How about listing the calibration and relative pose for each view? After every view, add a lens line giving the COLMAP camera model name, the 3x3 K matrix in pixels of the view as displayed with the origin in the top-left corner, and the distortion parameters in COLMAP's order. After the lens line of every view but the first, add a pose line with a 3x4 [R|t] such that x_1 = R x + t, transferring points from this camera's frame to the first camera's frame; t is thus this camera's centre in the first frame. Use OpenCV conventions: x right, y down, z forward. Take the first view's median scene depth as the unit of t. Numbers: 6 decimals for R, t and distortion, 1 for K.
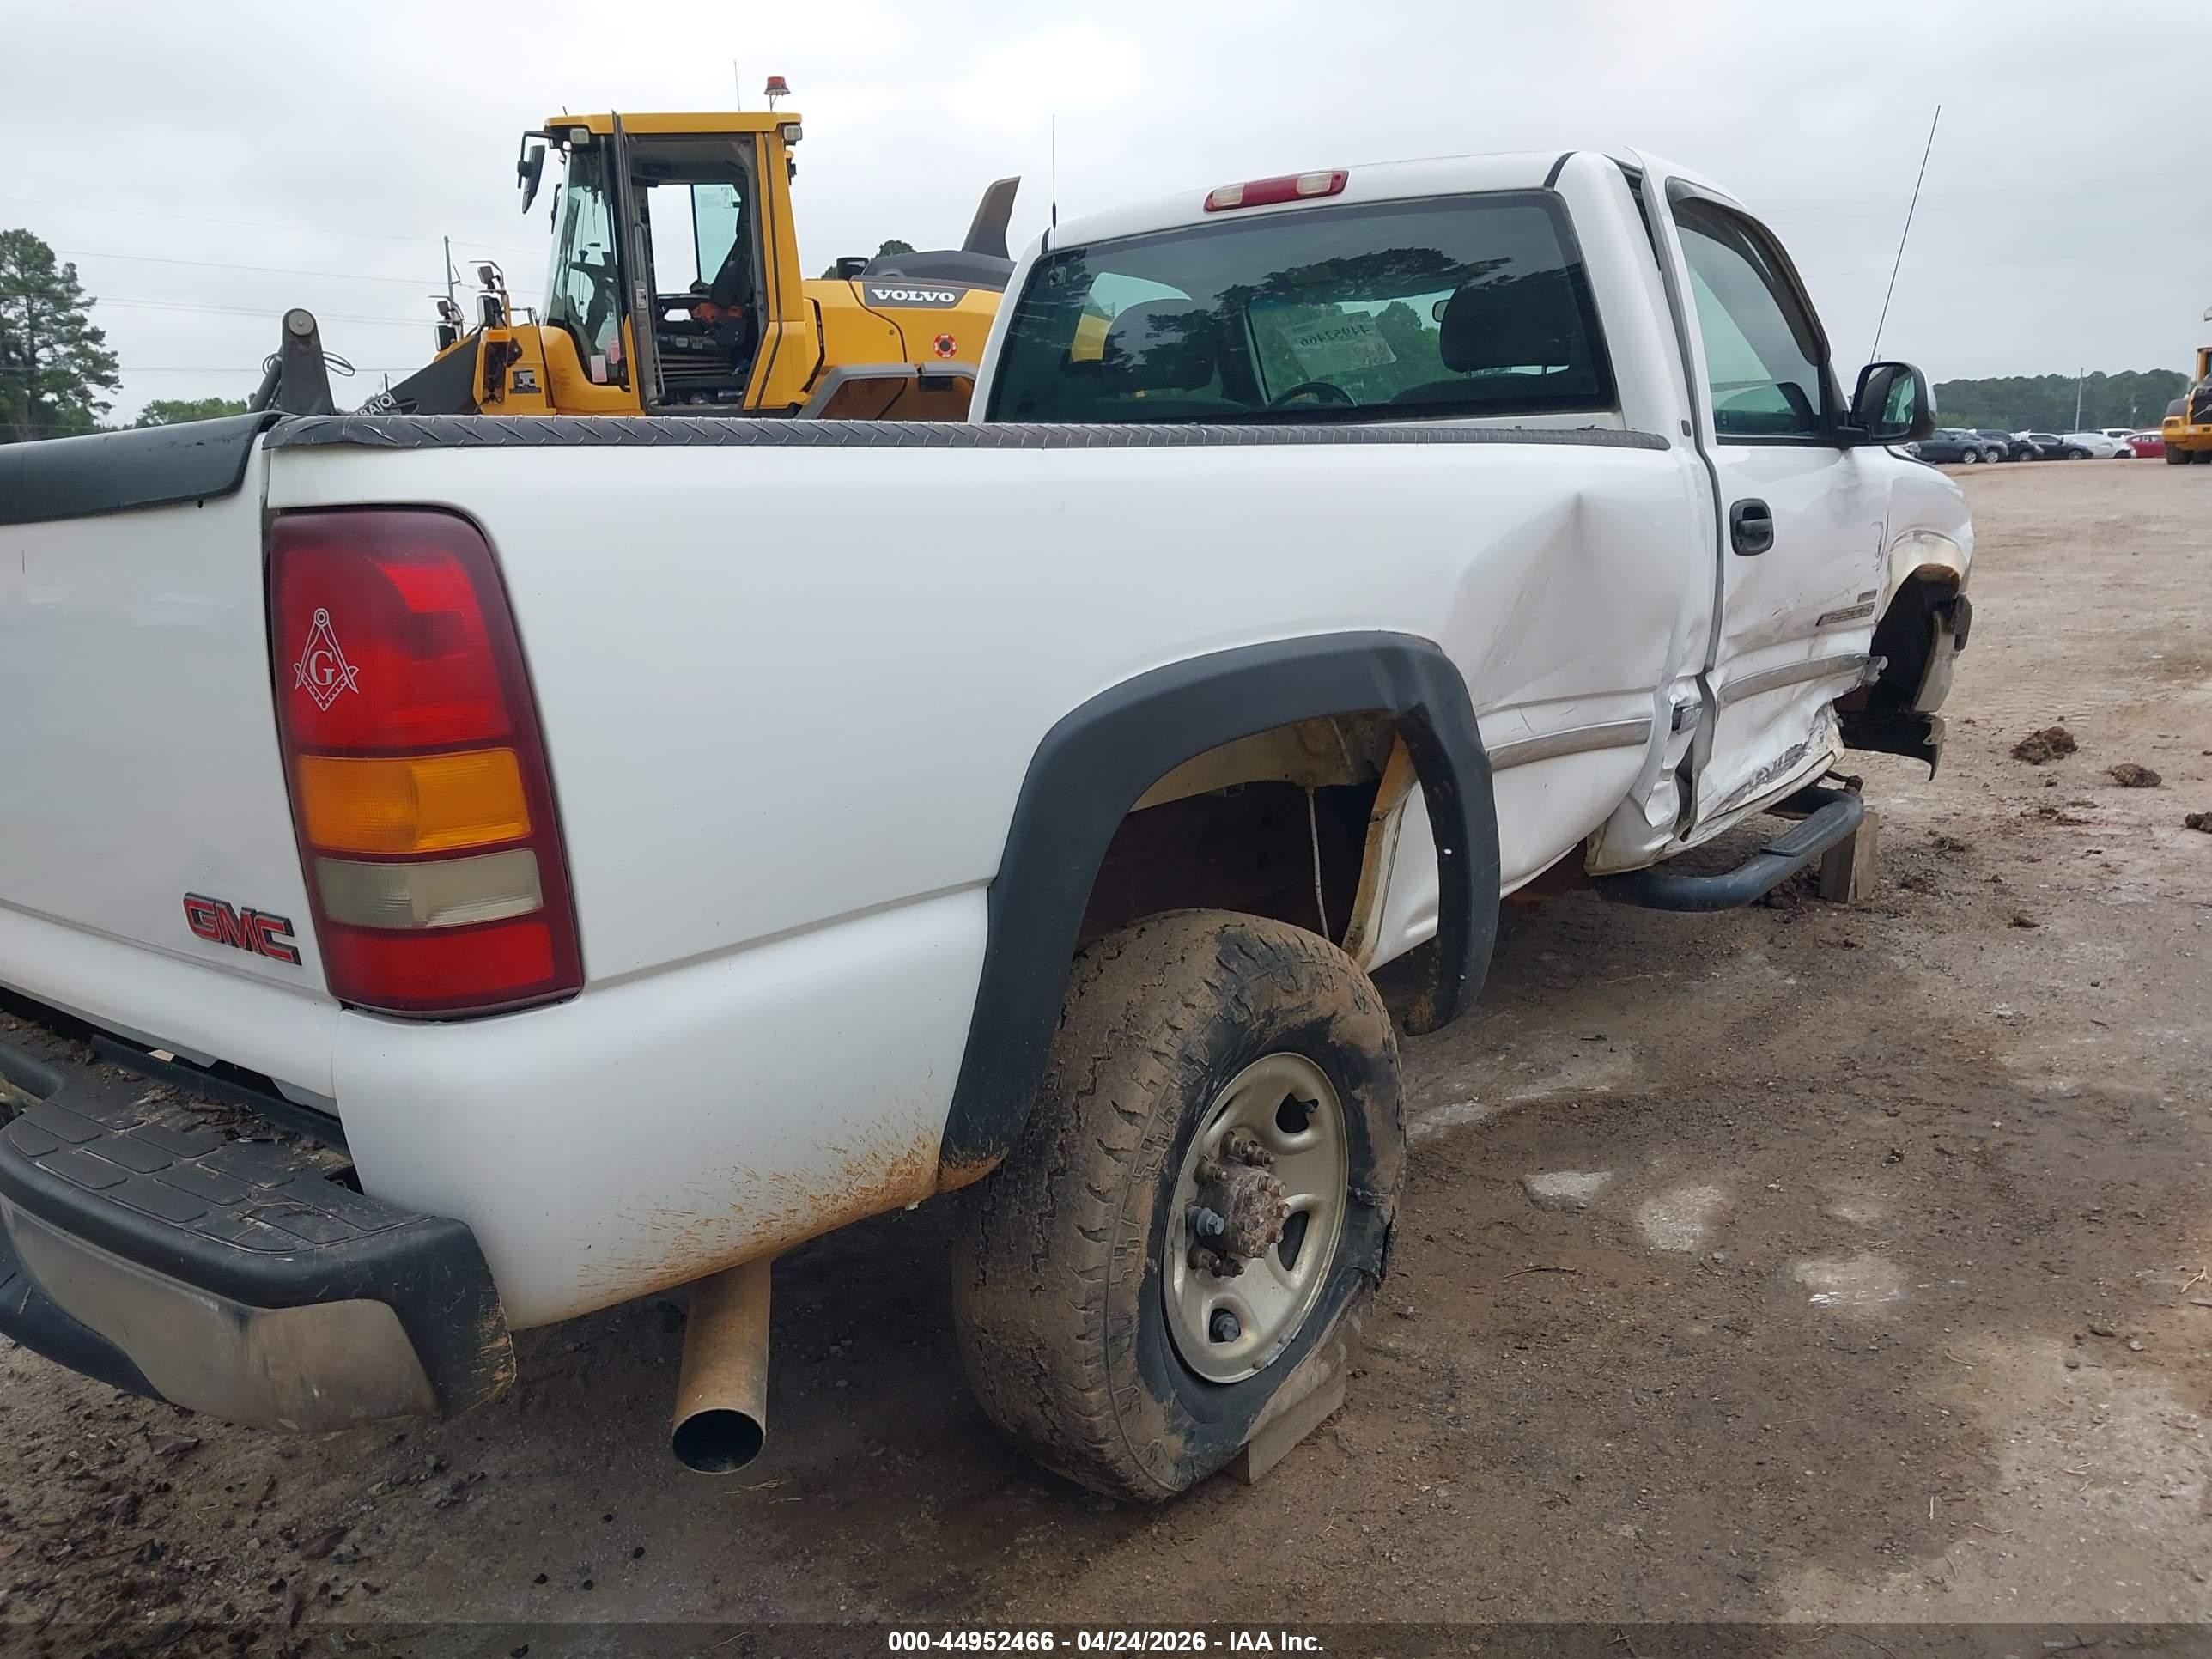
lens RADIAL K [[1742.3, 0, 1107.1], [0, 1742.3, 843.1], [0, 0, 1]] dist [0.003075, -0.000541]
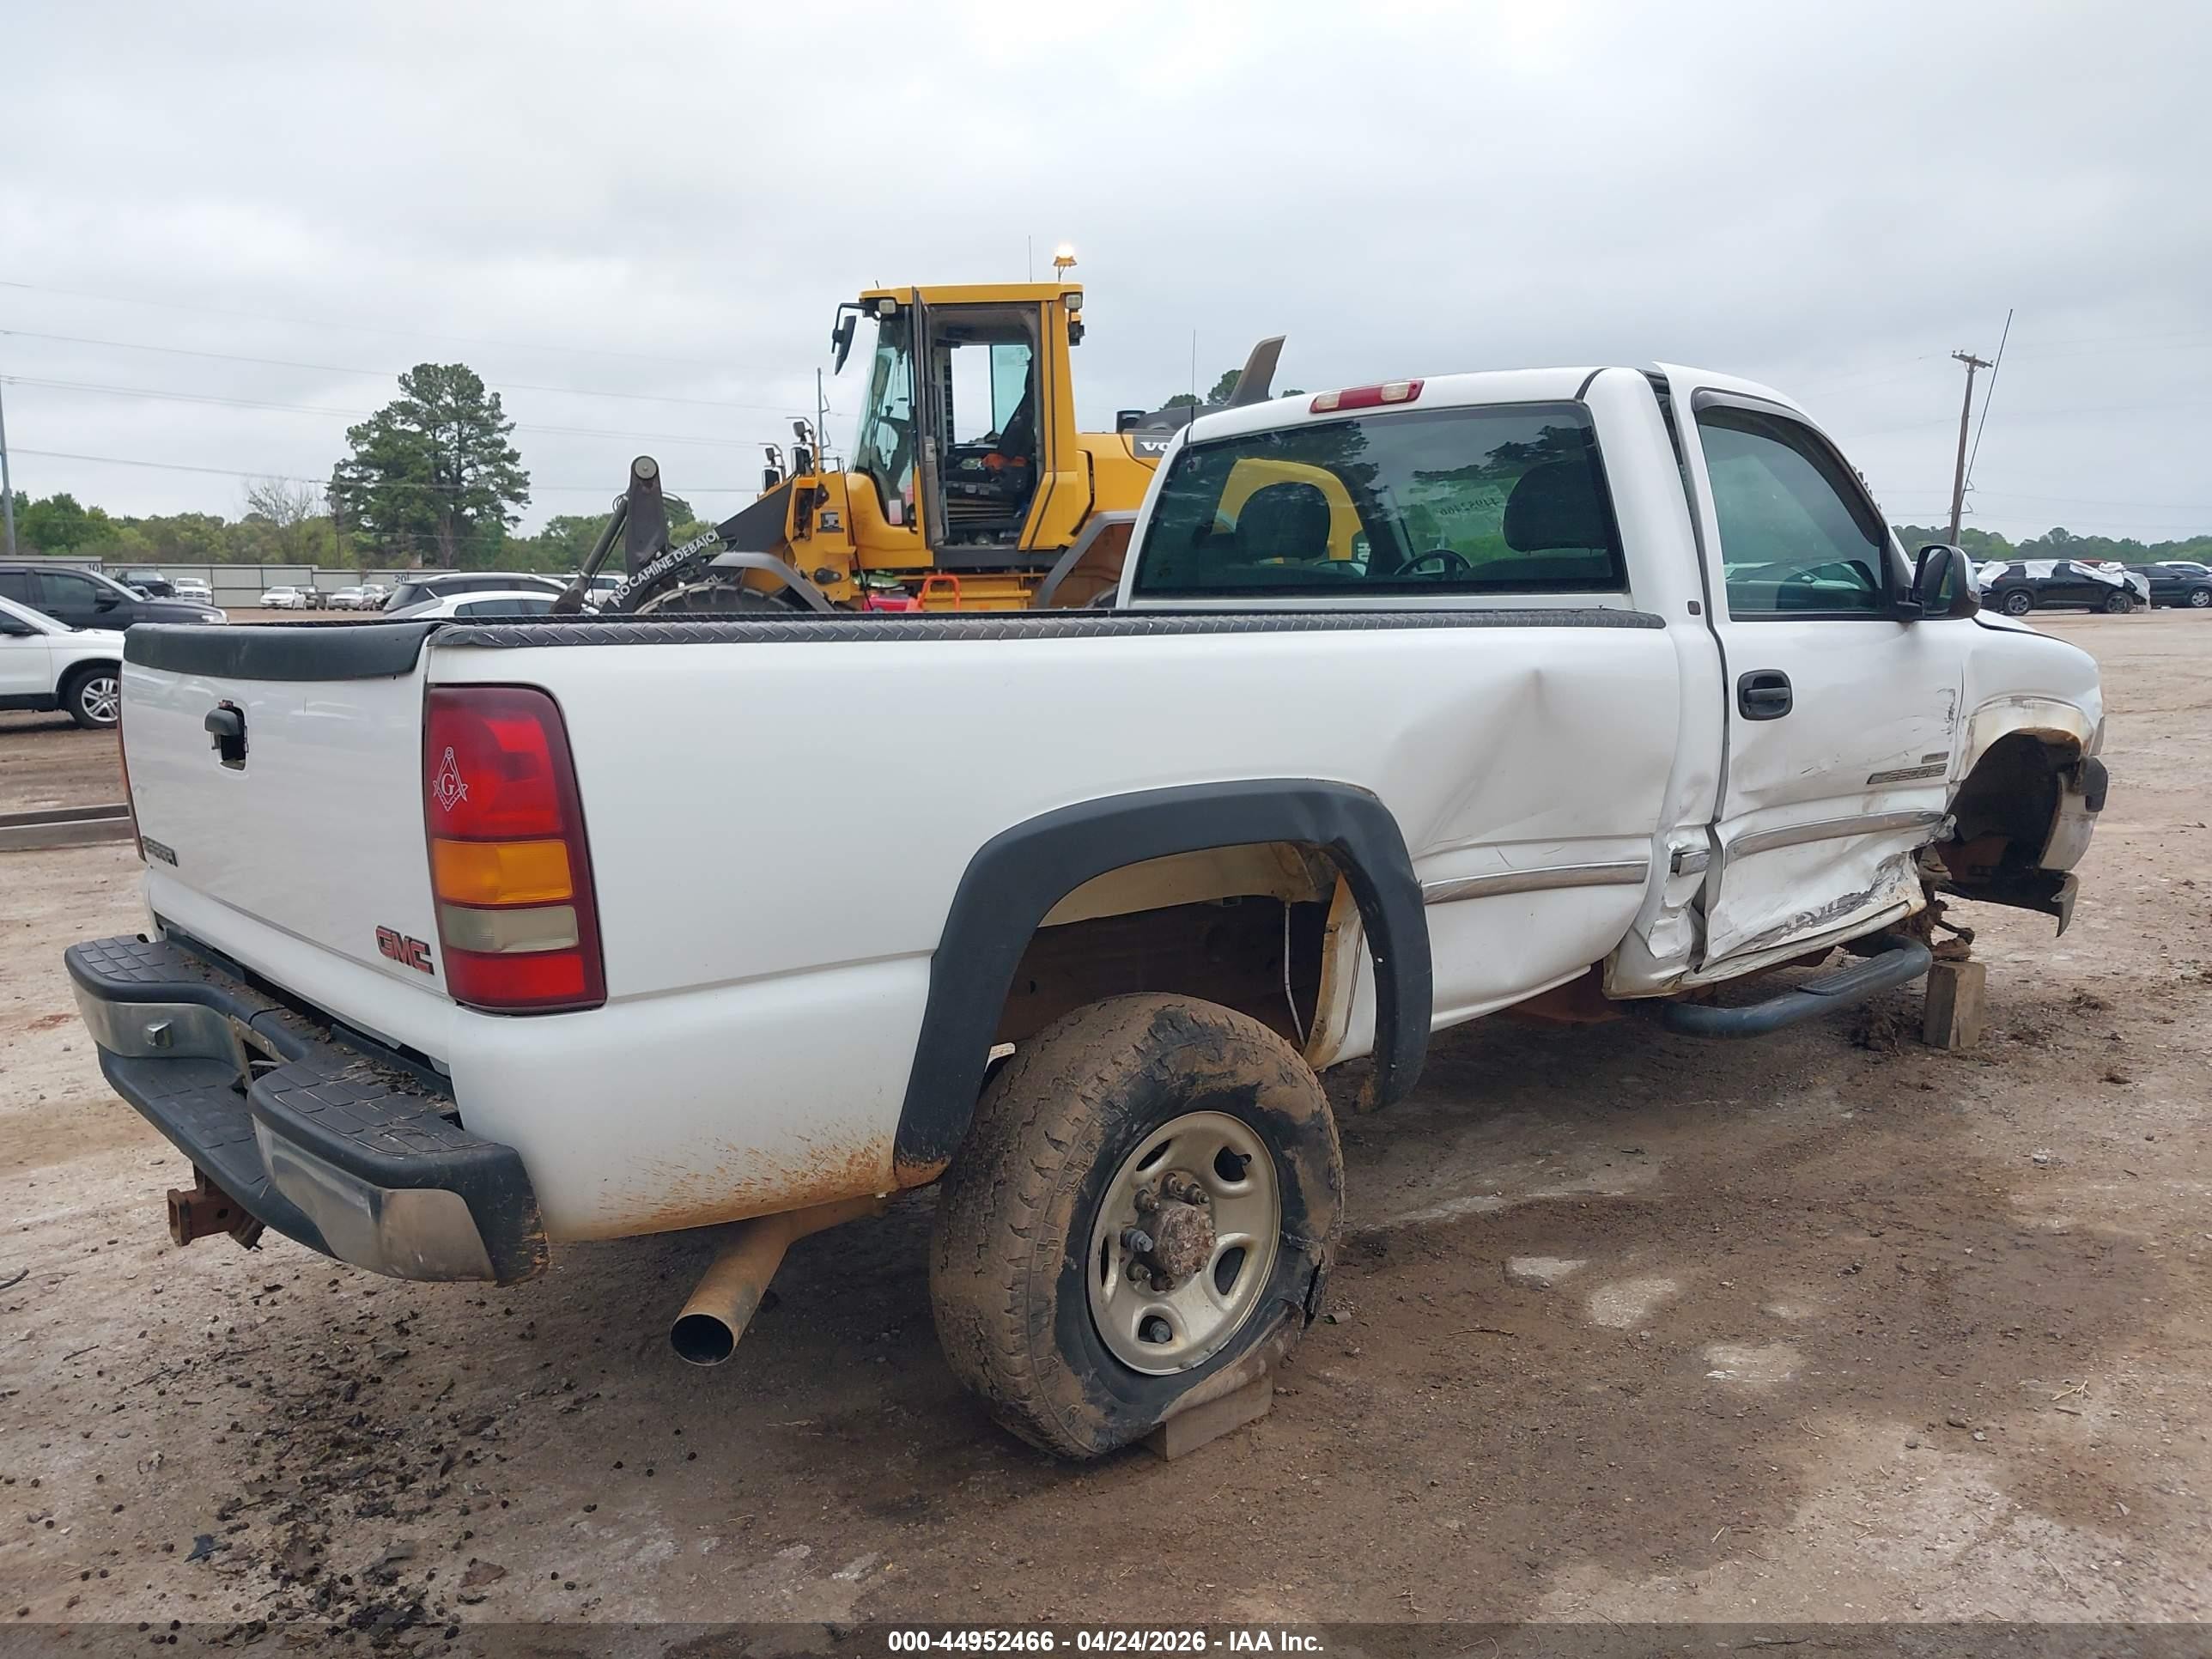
lens RADIAL K [[1742.3, 0, 1094.7], [0, 1742.3, 840.5], [0, 0, 1]] dist [0.003075, -0.000541]
pose [[0.981544, 0.044341, -0.186024, 0.224807], [-0.056974, 0.996378, -0.063123, 0.009504], [0.182551, 0.072557, 0.980515, -0.236019]]
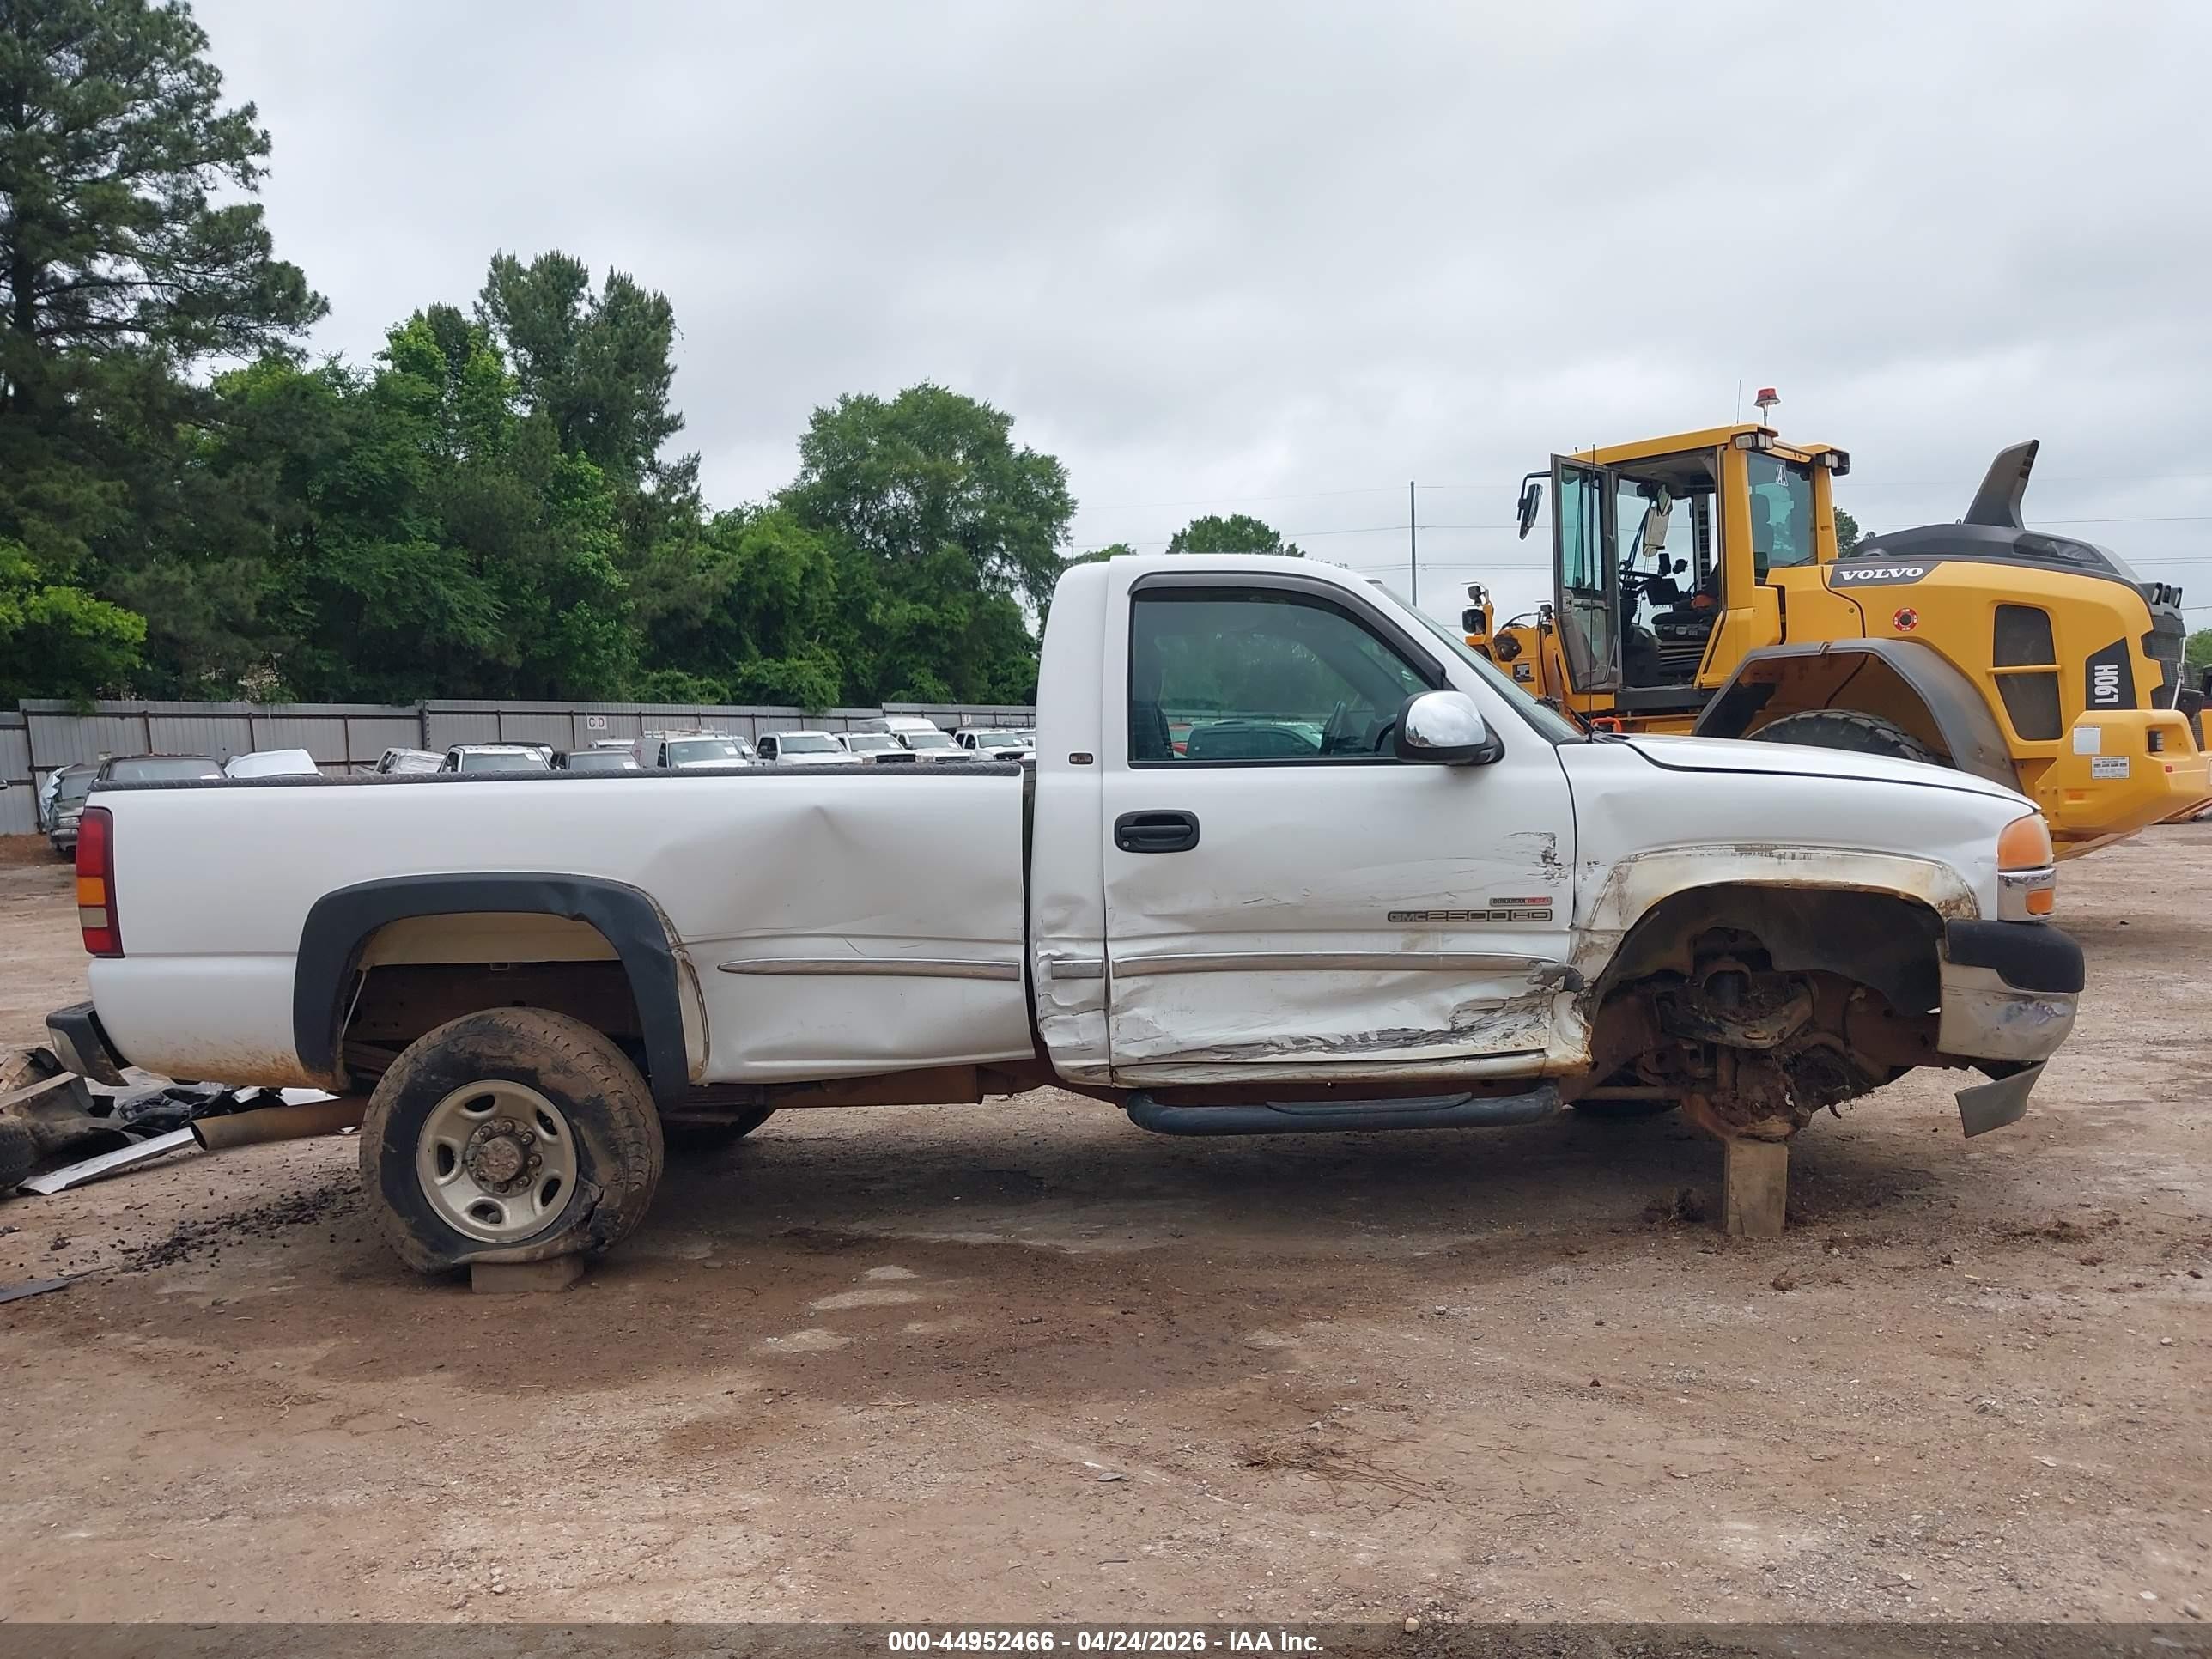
lens RADIAL K [[1742.3, 0, 1095.9], [0, 1742.3, 831.1], [0, 0, 1]] dist [0.003075, -0.000541]
pose [[0.579395, 0.044323, -0.813841, 1.947955], [-0.159914, 0.985294, -0.060186, -0.136572], [0.799205, 0.165016, 0.577963, 0.308388]]
